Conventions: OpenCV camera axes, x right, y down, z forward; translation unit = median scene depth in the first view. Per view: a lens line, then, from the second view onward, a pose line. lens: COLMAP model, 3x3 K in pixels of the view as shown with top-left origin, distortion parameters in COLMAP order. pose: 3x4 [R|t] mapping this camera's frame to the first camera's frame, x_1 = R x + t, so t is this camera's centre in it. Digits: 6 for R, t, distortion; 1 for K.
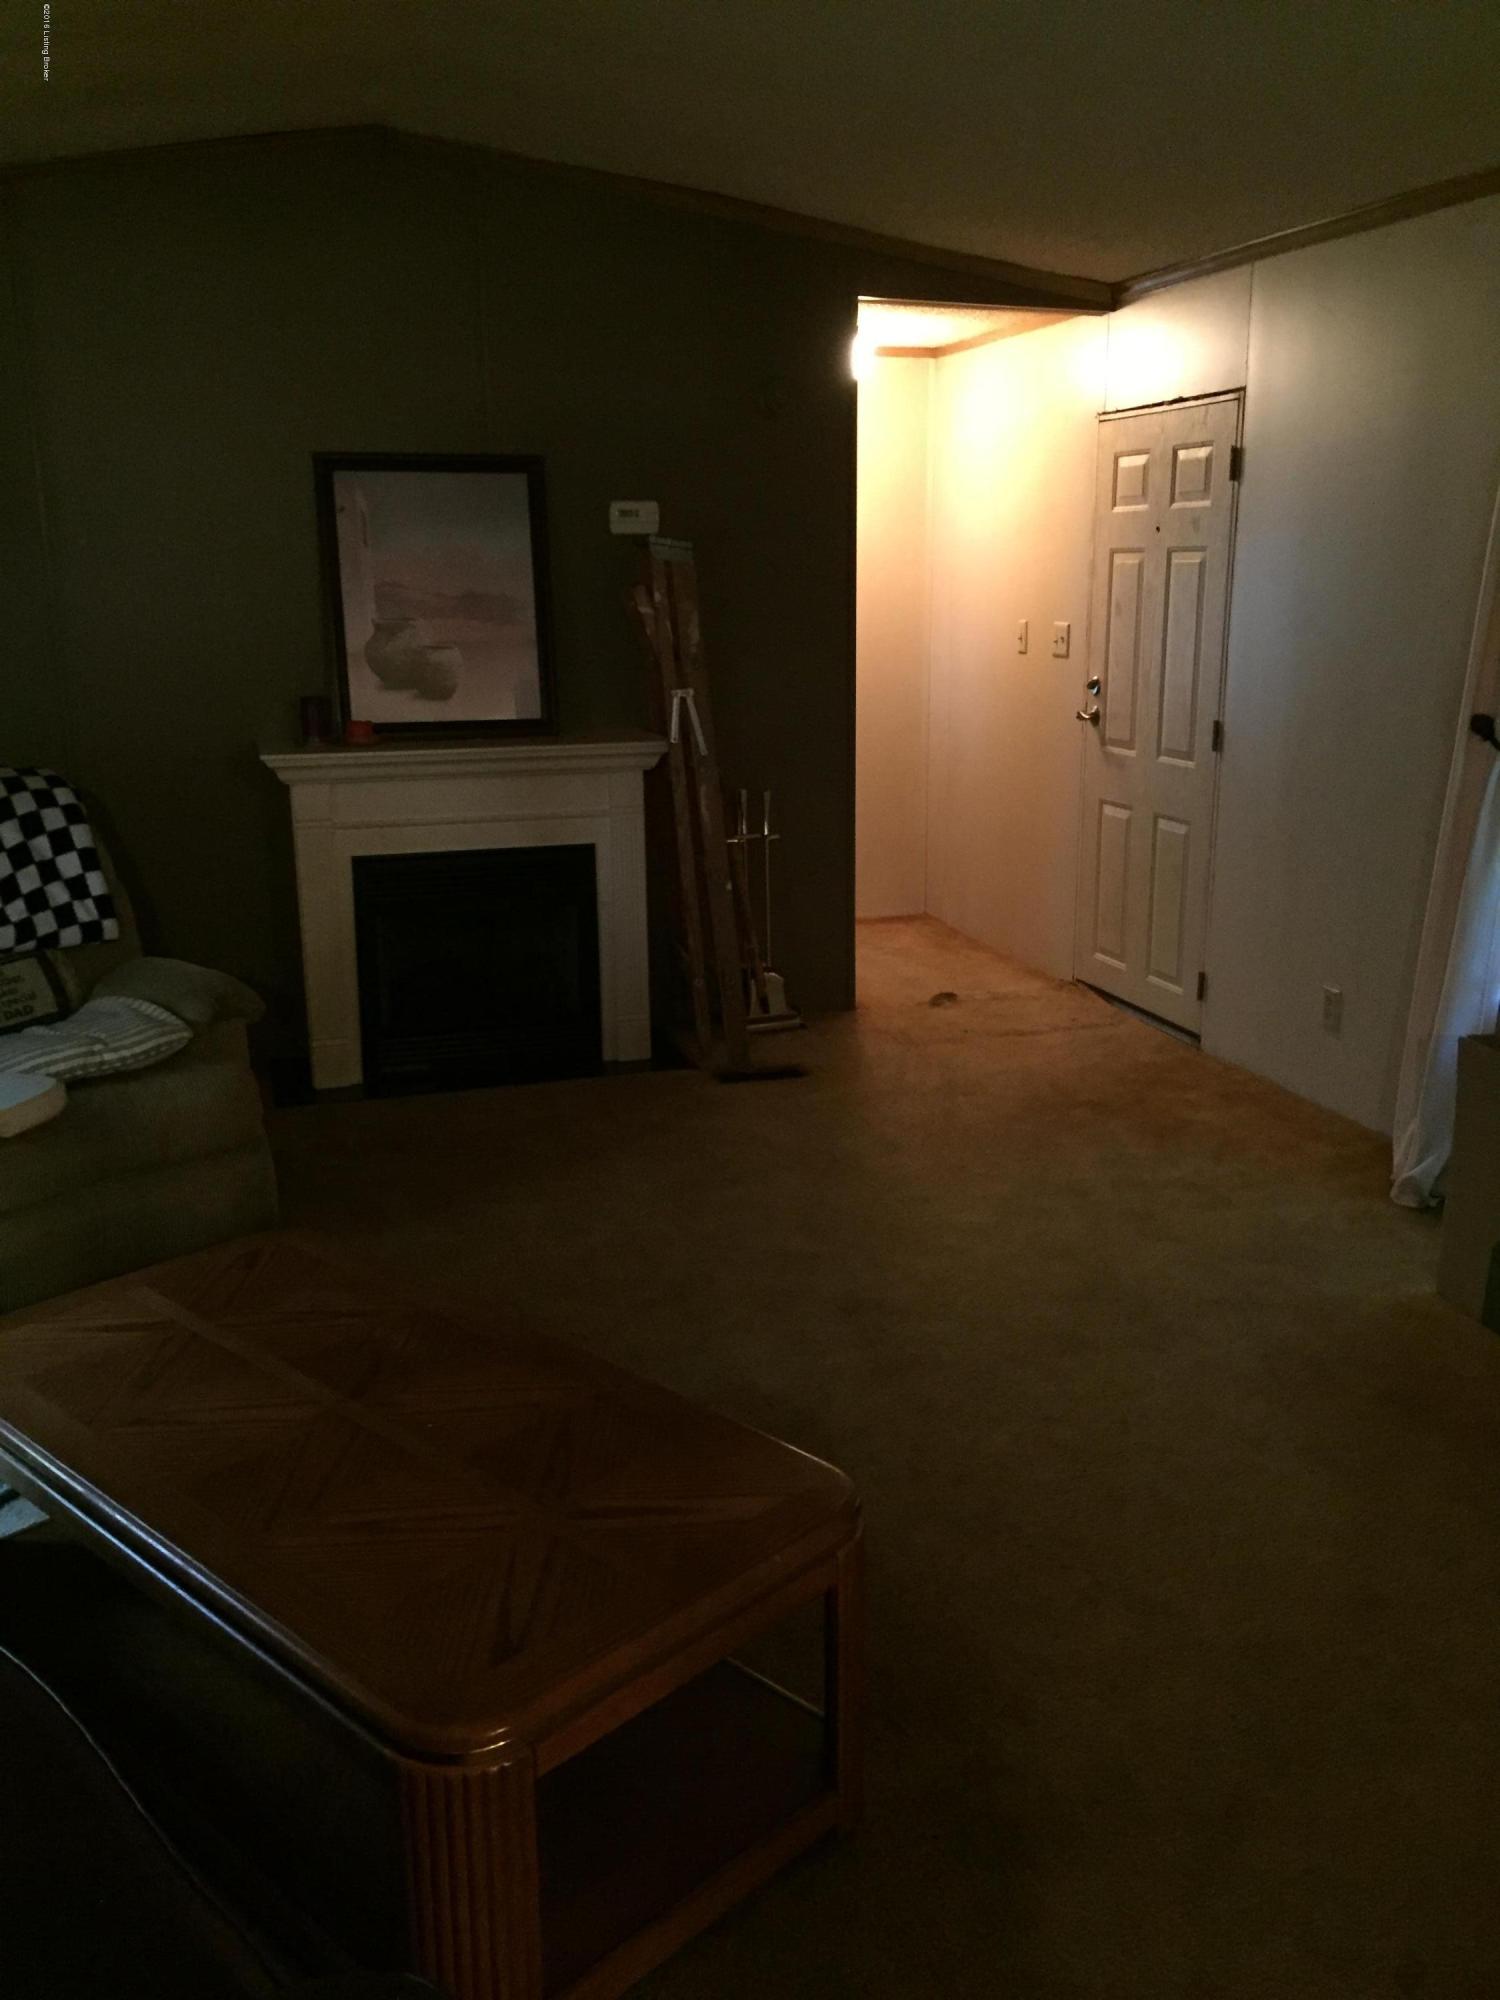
lens RADIAL K [[1668.6, 0, 751.9], [0, 1668.6, 1008.6], [0, 0, 1]] dist [0.060669, -0.108039]
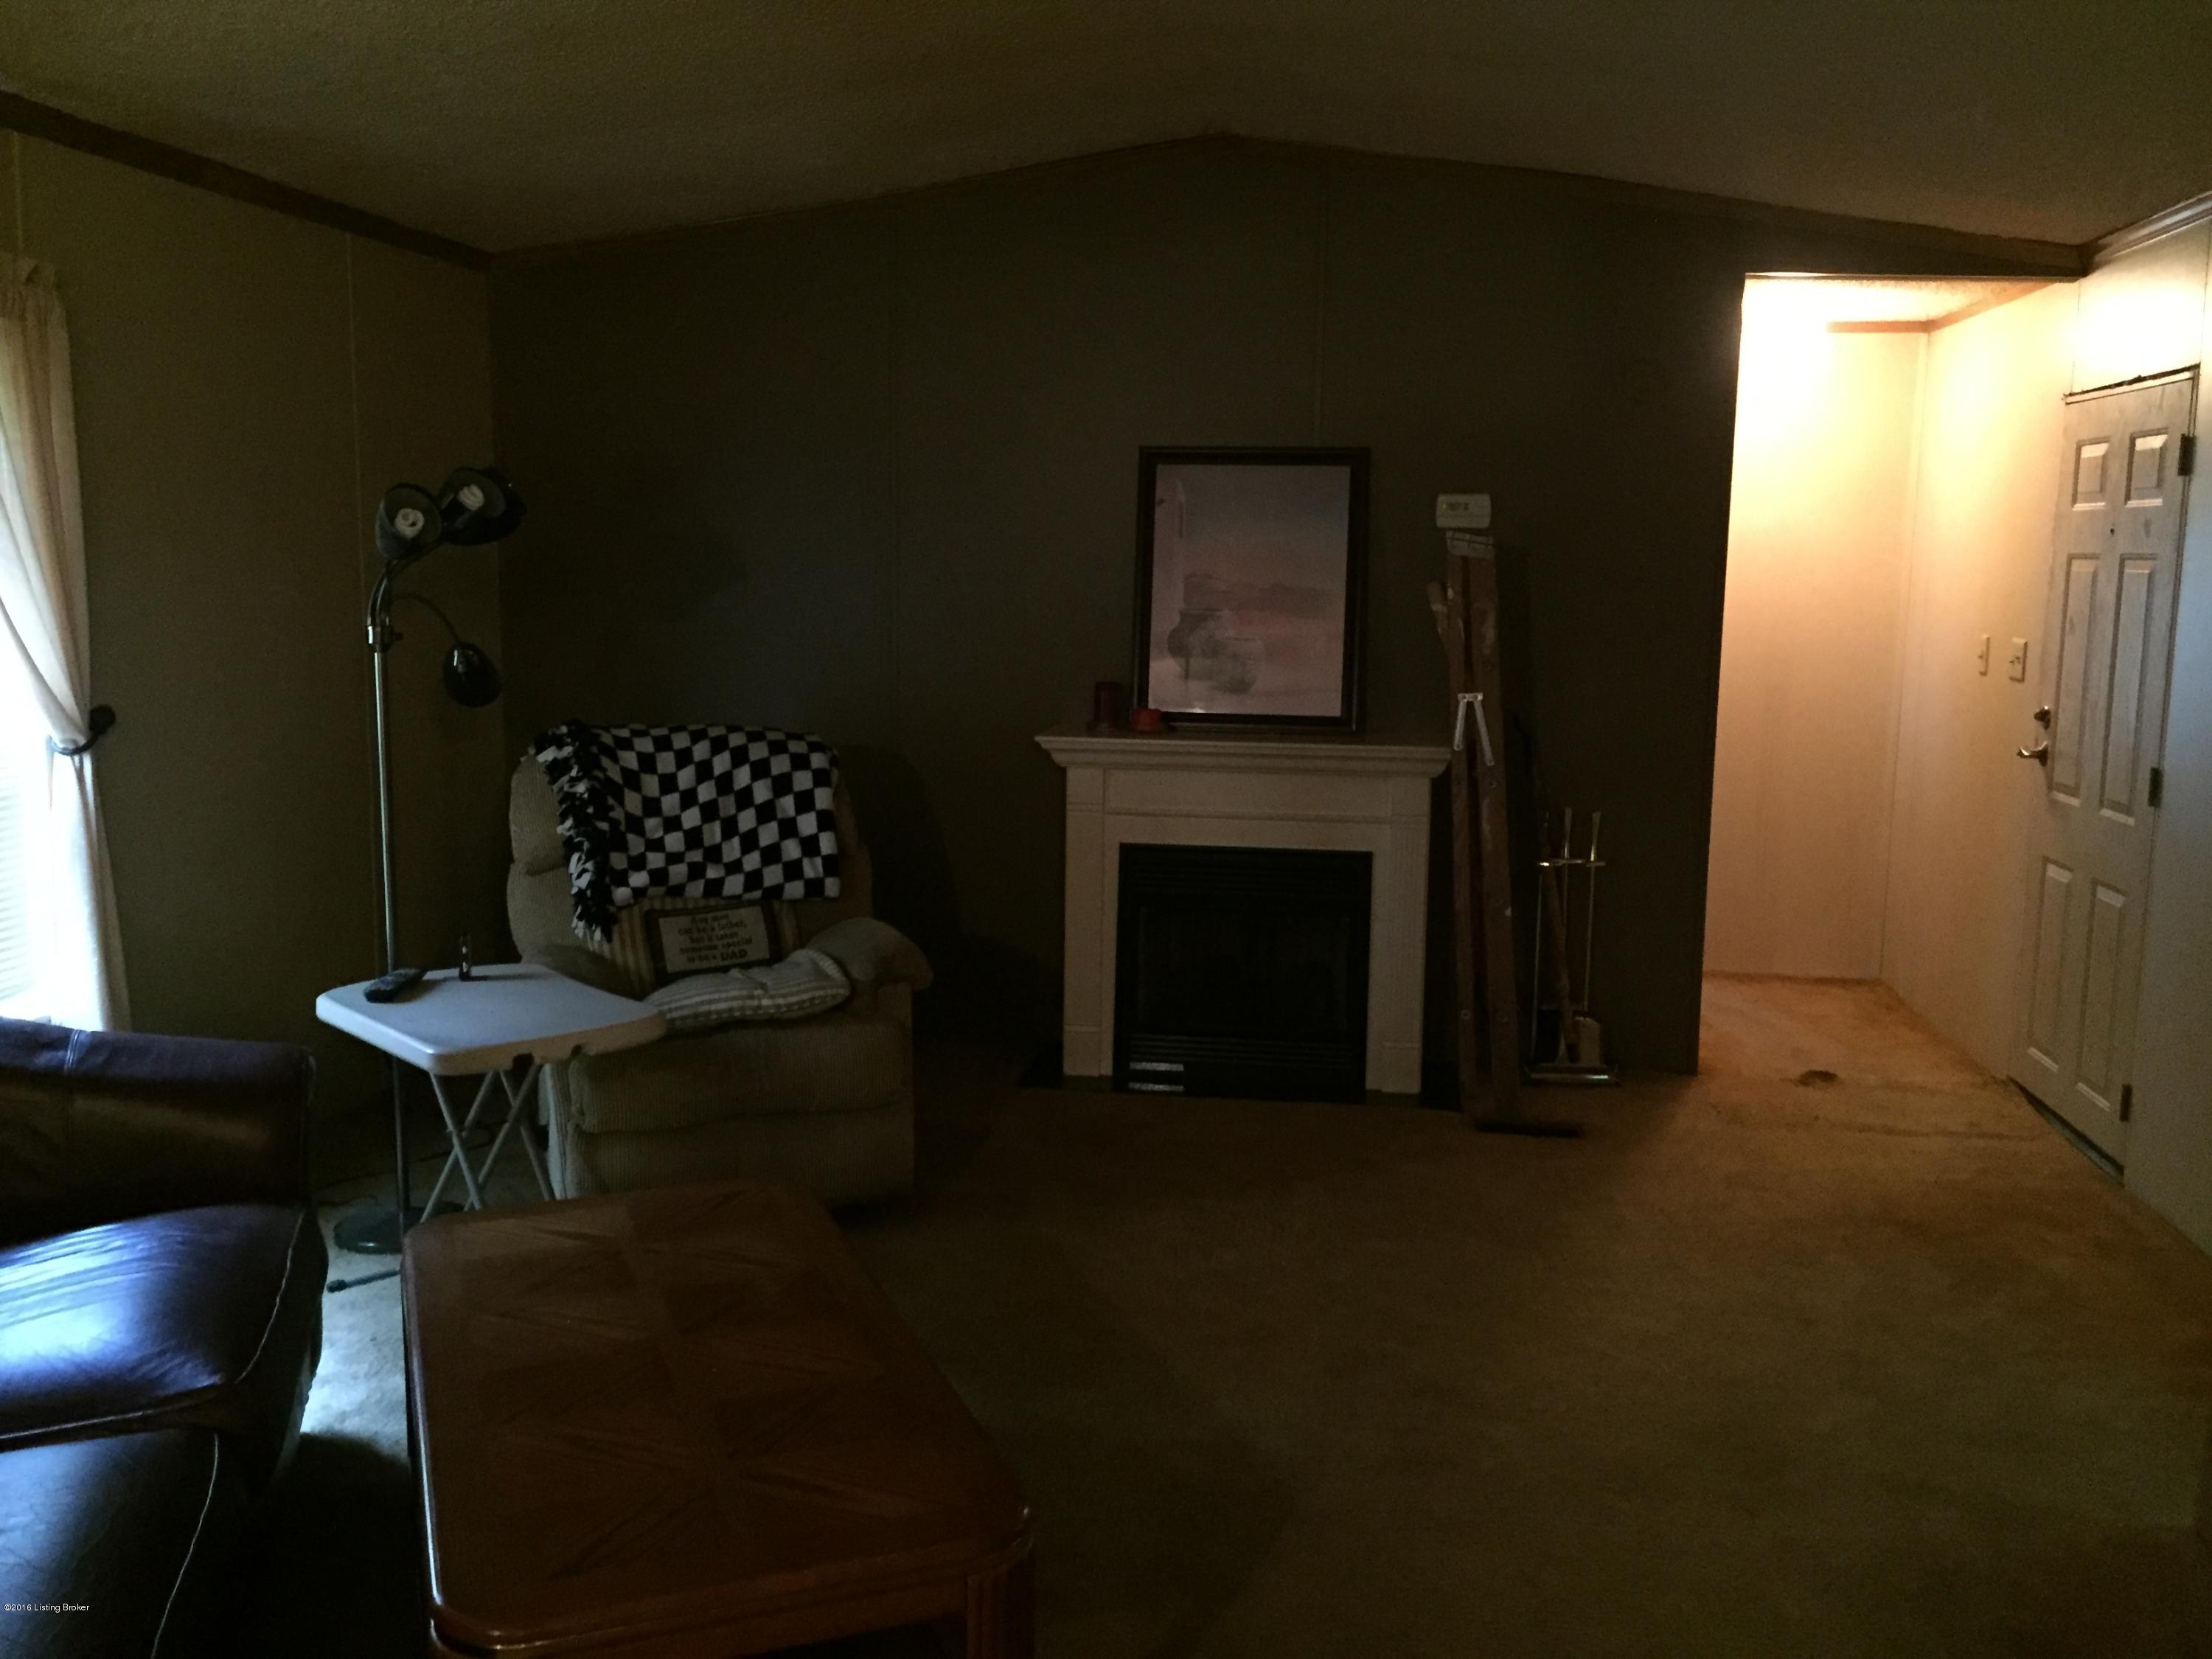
lens RADIAL K [[1848.1, 0, 1100.7], [0, 1848.1, 824.8], [0, 0, 1]] dist [0.063669, -0.112382]
pose [[0.907184, 0.081502, -0.412765, 0.191346], [-0.127883, 0.988056, -0.085970, -0.005936], [0.400828, 0.130776, 0.906771, 0.005506]]
